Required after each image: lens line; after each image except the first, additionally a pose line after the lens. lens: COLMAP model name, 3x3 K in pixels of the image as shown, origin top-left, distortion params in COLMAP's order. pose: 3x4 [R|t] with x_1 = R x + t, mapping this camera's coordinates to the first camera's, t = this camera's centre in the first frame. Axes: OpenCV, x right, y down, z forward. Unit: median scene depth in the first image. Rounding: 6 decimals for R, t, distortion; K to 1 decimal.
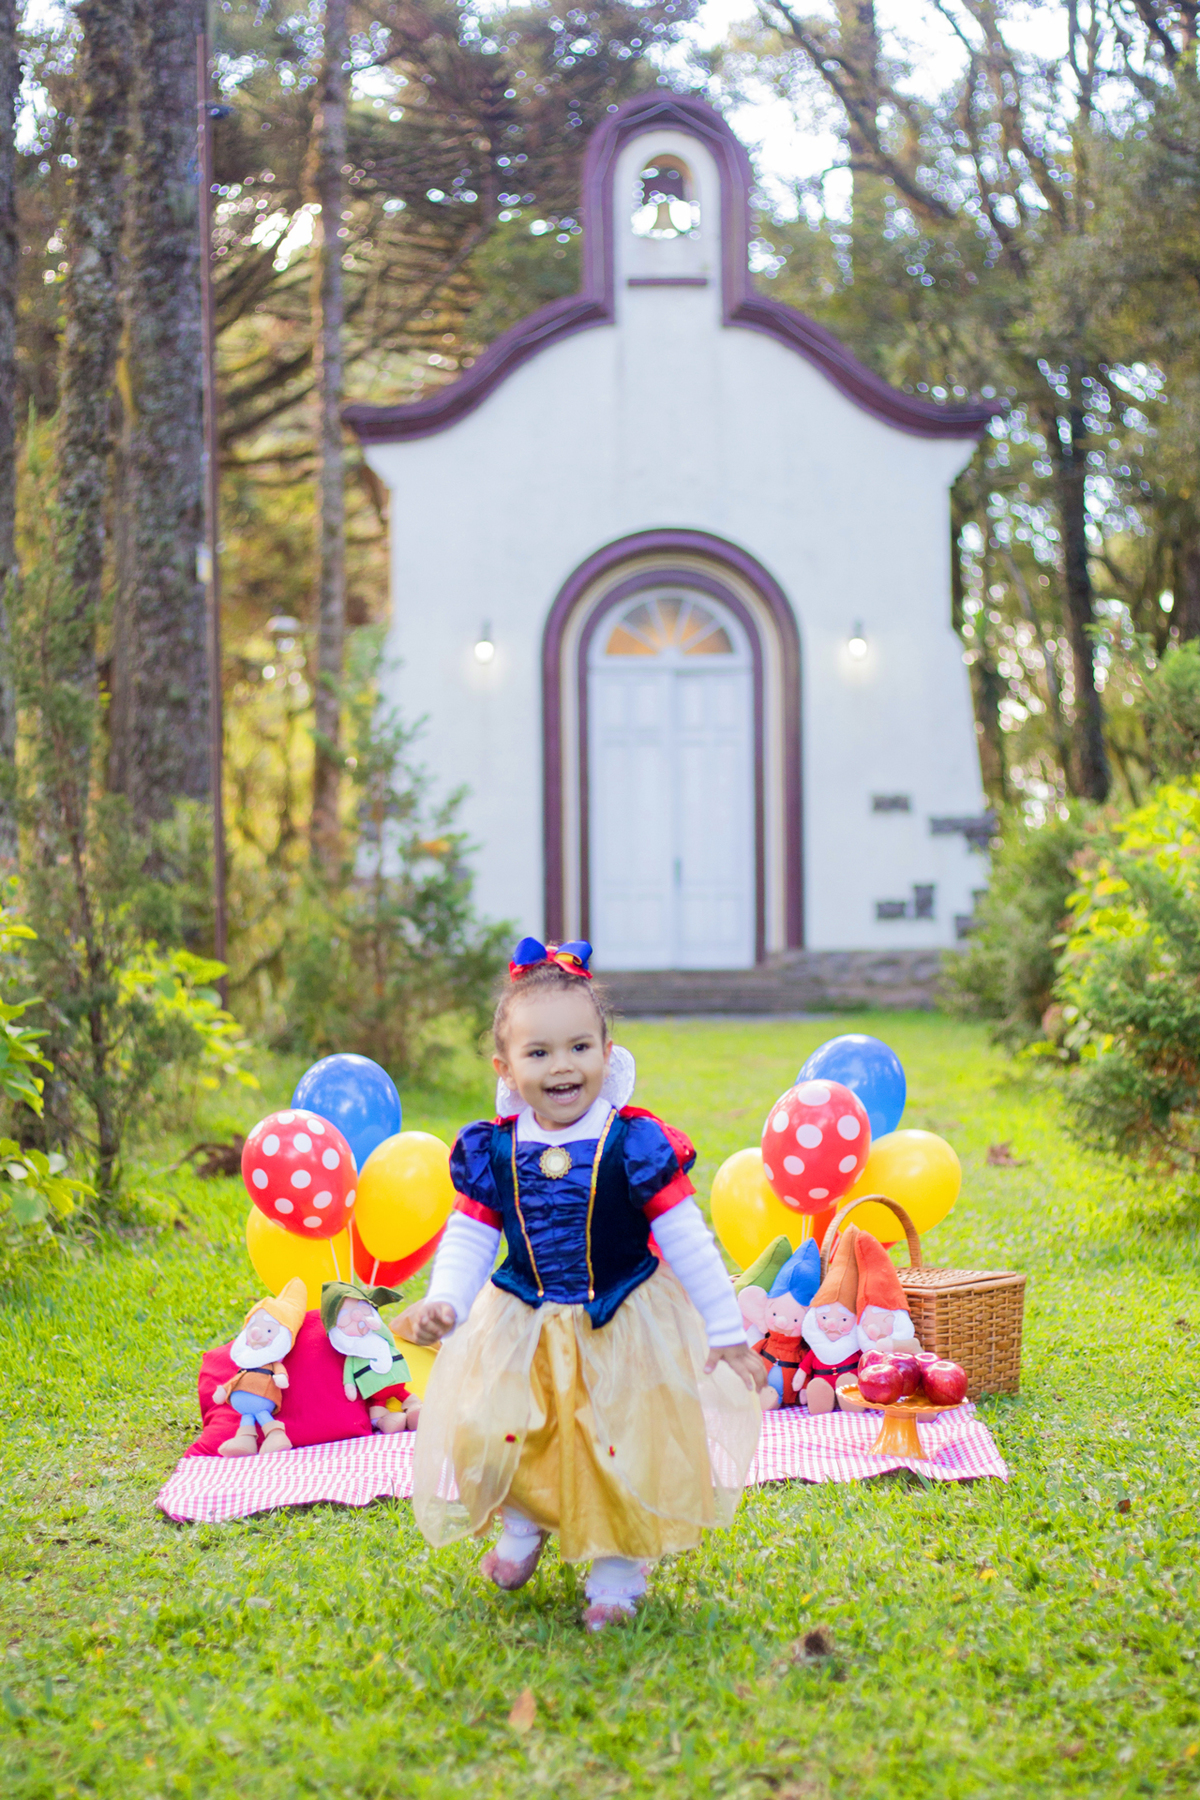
lens RADIAL K [[3477.4, 0, 641.3], [0, 3477.4, 902.7], [0, 0, 1]] dist [-0.037668, 0.065973]
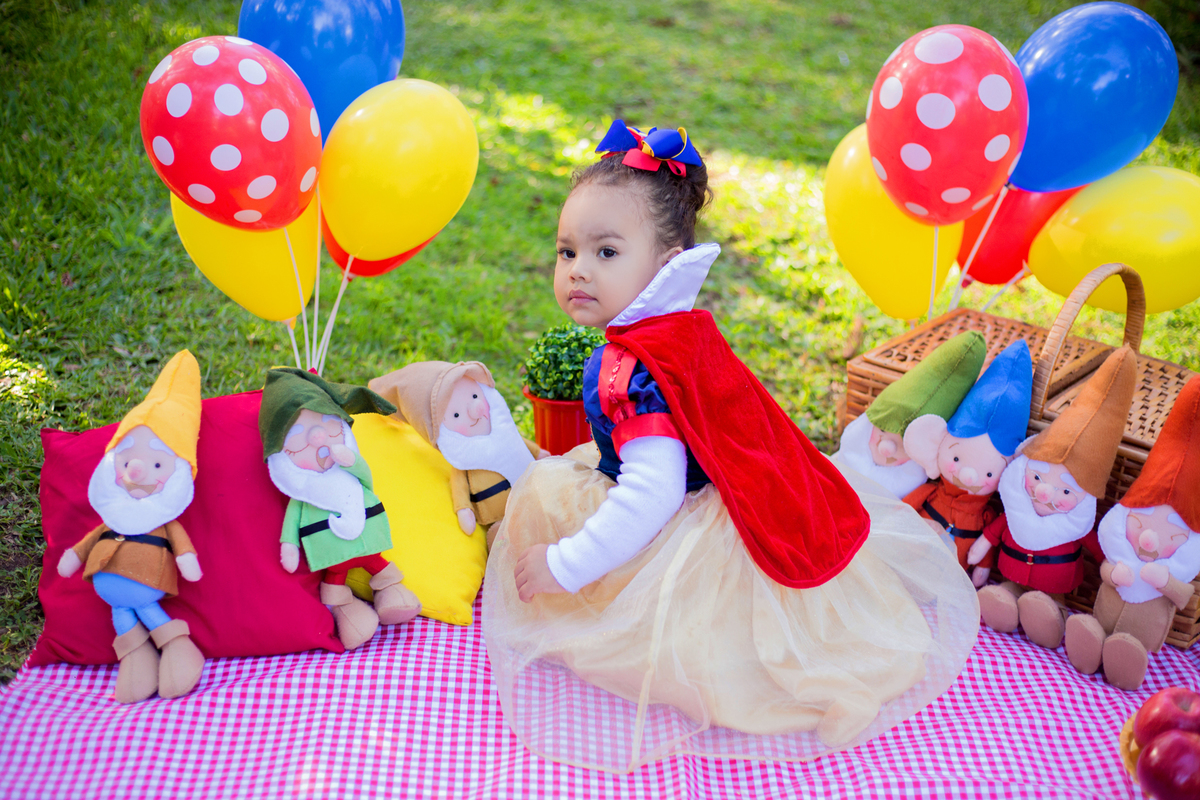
lens RADIAL K [[1804.1, 0, 600.0], [0, 1804.1, 400.0], [0, 0, 1]] dist [-0.140139, 0.075023]
pose [[0.994432, 0.089237, 0.056061, -0.030338], [-0.104309, 0.909280, 0.402902, -0.012478], [-0.015021, -0.406506, 0.913525, 0.444932]]
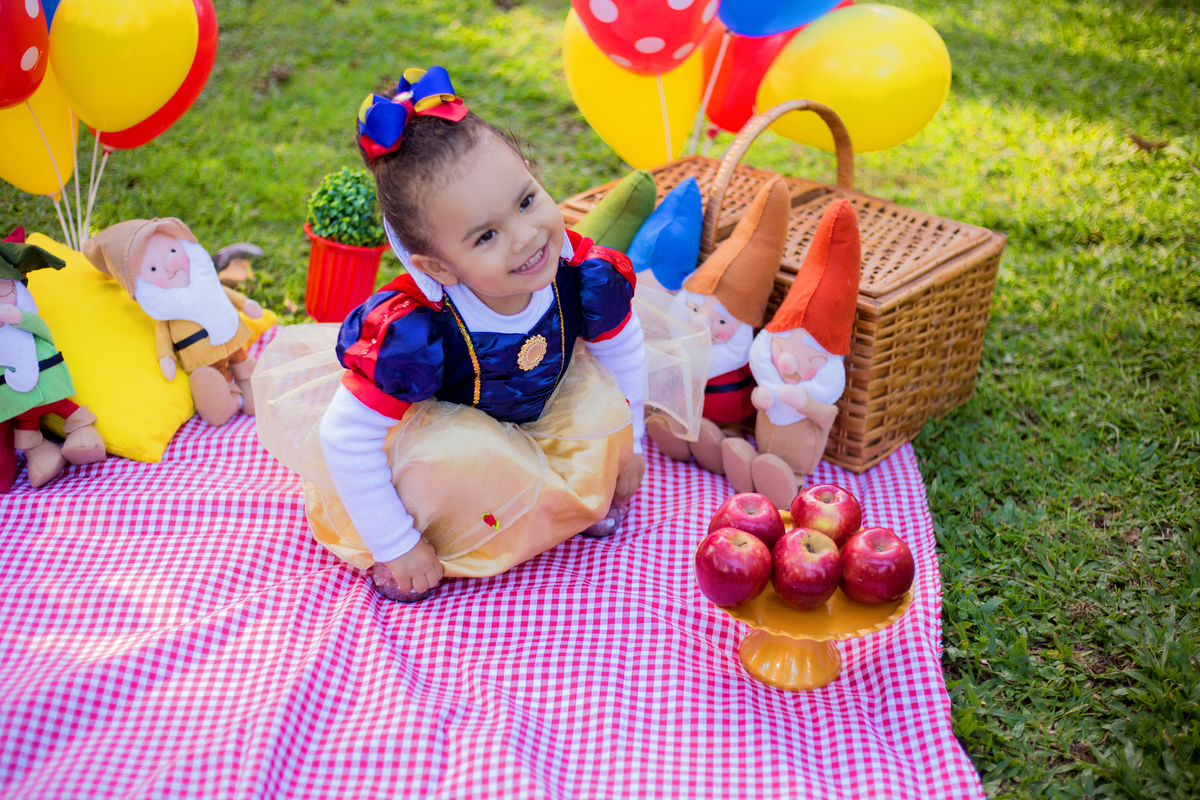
lens RADIAL K [[1804.1, 0, 600.0], [0, 1804.1, 400.0], [0, 0, 1]] dist [-0.140139, 0.075023]
pose [[0.998381, 0.056583, -0.005816, 0.022516], [-0.047781, 0.889744, 0.453952, -0.013164], [0.030861, -0.452939, 0.891007, 0.433440]]
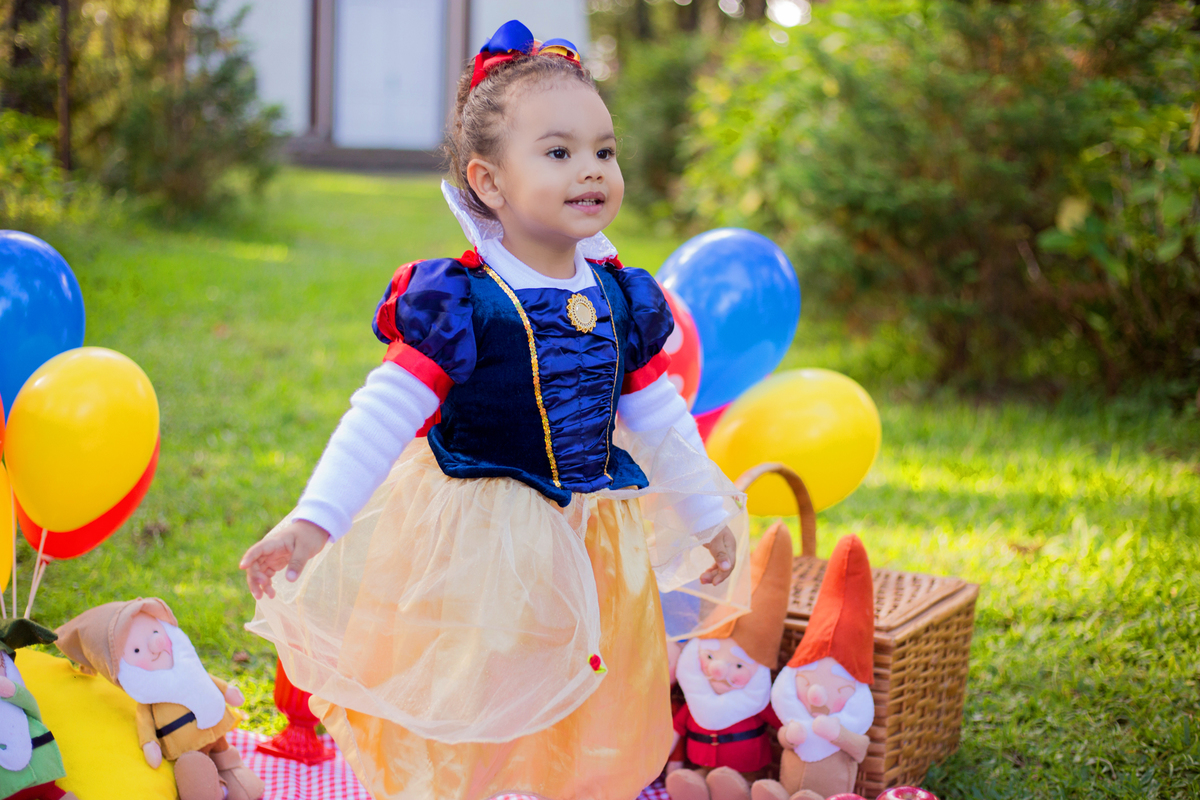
lens RADIAL K [[1804.1, 0, 600.0], [0, 1804.1, 400.0], [0, 0, 1]] dist [-0.140139, 0.075023]
pose [[0.990346, 0.023310, 0.136642, -0.010276], [-0.044344, 0.987234, 0.152979, 0.011878], [-0.131332, -0.157562, 0.978737, 0.428124]]
